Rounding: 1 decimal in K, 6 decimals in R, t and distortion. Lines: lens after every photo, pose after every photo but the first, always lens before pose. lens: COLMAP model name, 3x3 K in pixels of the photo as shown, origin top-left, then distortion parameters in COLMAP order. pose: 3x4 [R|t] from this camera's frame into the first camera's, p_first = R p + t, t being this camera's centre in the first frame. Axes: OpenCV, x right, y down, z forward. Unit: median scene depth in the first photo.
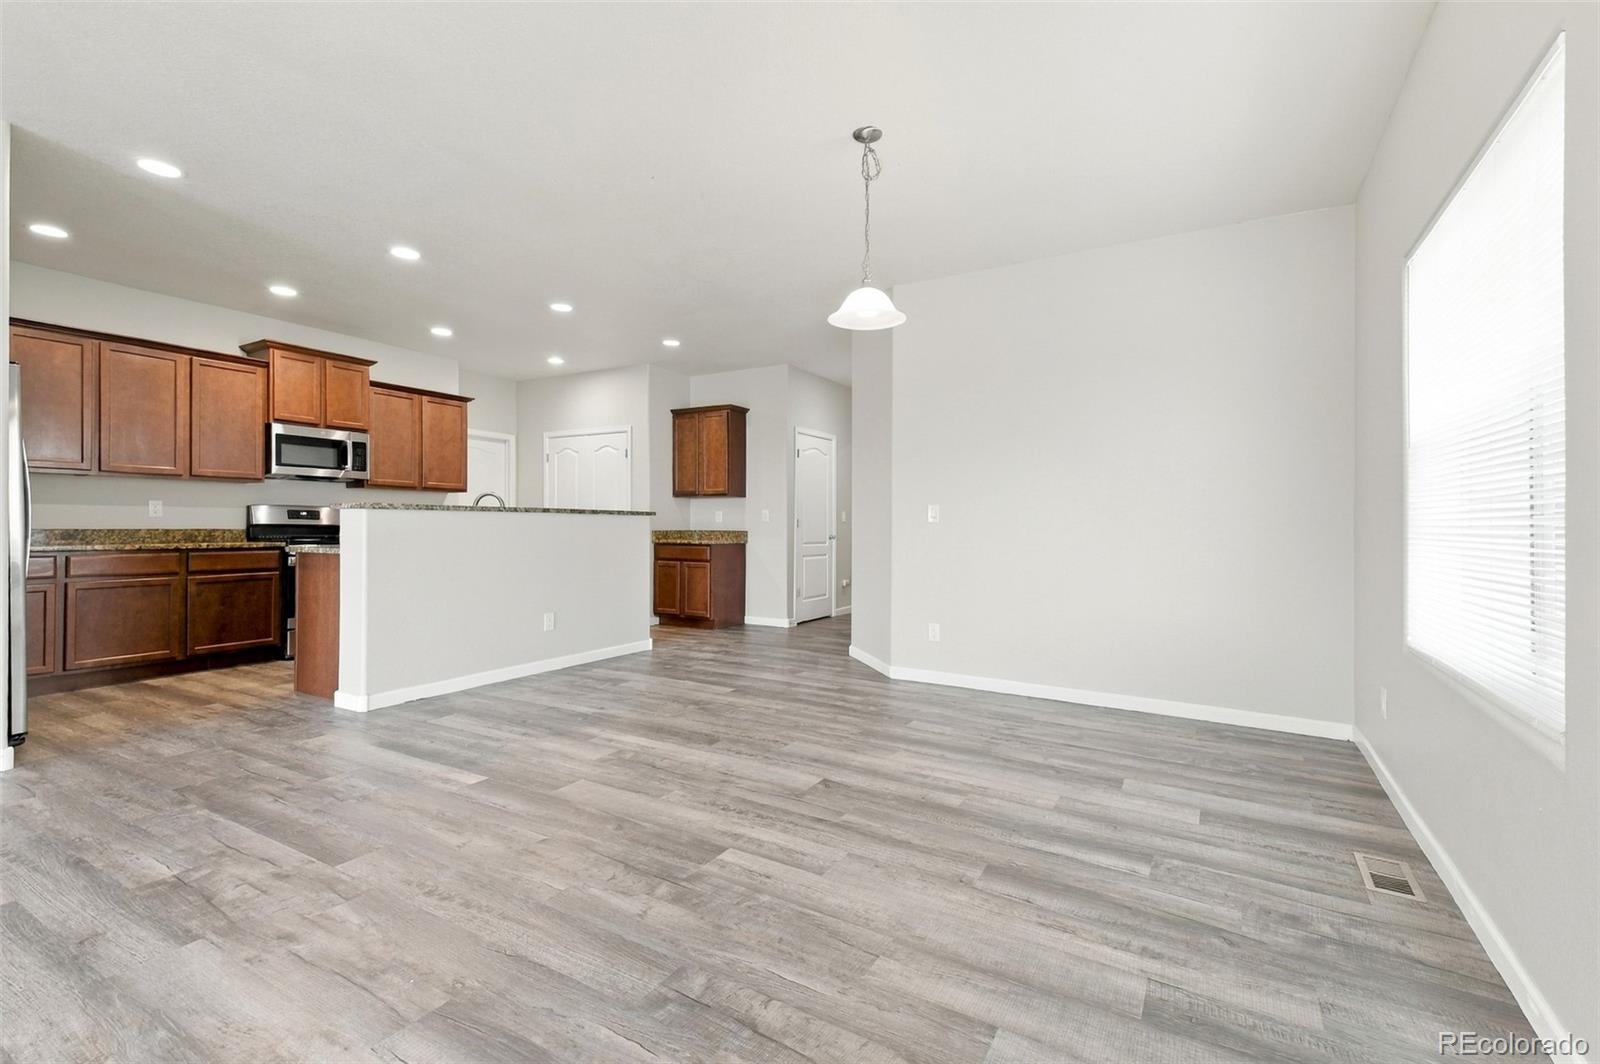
lens RADIAL K [[710.6, 0, 800.0], [0, 710.6, 532.0], [0, 0, 1]] dist [0.048926, -0.022736]
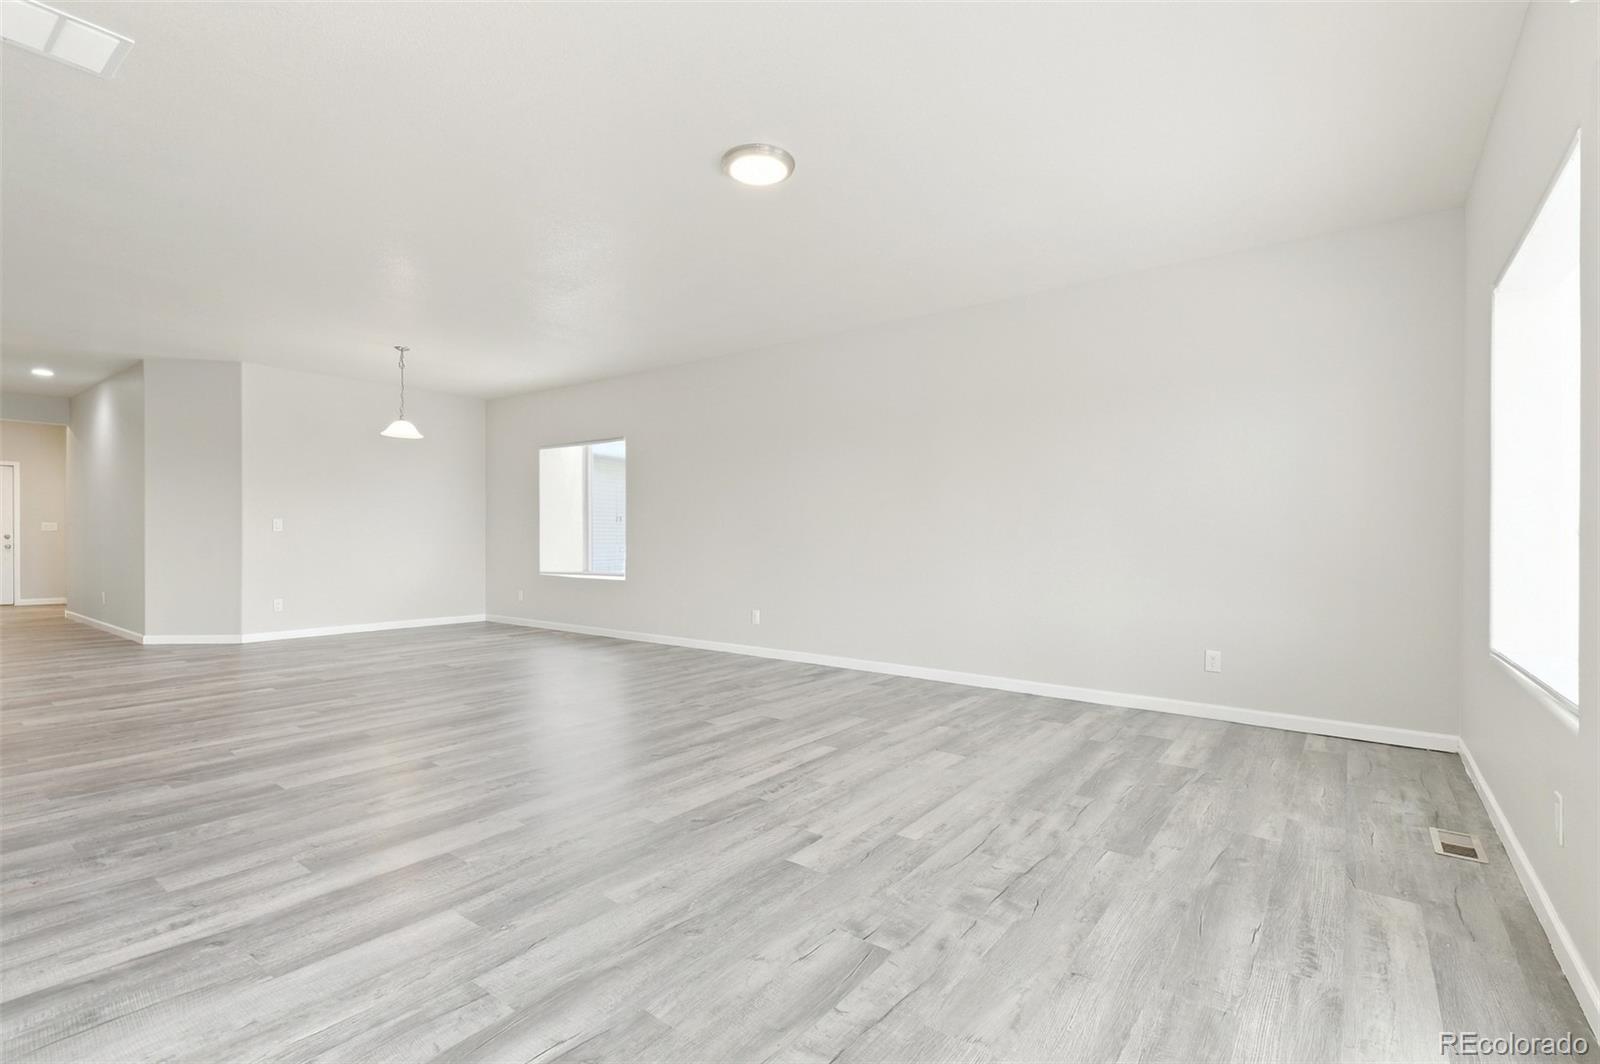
lens RADIAL K [[747.6, 0, 780.0], [0, 747.6, 539.2], [0, 0, 1]] dist [0.026525, -0.020087]
pose [[0.130203, -0.010884, 0.991428, -1.472732], [0.009338, 0.999909, 0.009751, -0.003921], [-0.991443, 0.007989, 0.130293, -0.281060]]
